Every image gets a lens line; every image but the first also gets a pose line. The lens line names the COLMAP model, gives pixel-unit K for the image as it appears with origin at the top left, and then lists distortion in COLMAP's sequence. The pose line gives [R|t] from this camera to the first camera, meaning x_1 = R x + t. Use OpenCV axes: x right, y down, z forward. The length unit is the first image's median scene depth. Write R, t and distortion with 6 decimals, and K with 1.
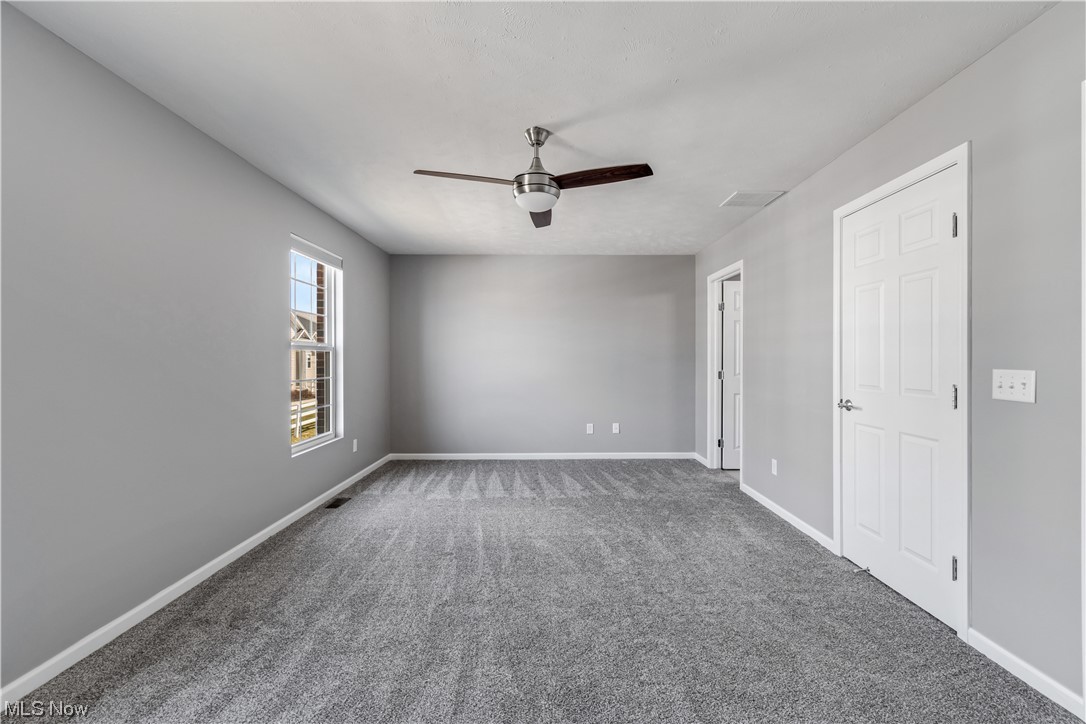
lens RADIAL K [[483.9, 0, 553.5], [0, 483.9, 355.3], [0, 0, 1]] dist [0.000269, -0.000290]
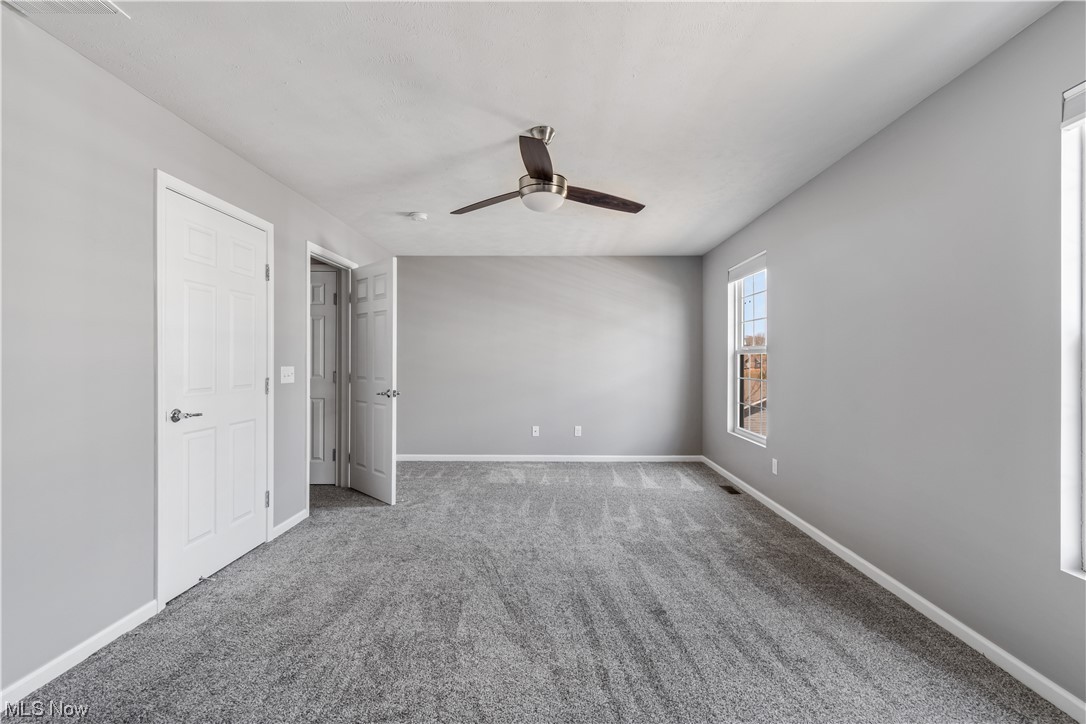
lens RADIAL K [[483.9, 0, 553.5], [0, 483.9, 355.3], [0, 0, 1]] dist [0.000269, -0.000290]
pose [[-0.999888, -0.000803, 0.014924, -0.090044], [-0.001016, 0.999898, -0.014266, 0.011232], [-0.014911, -0.014280, -0.999787, 2.507684]]
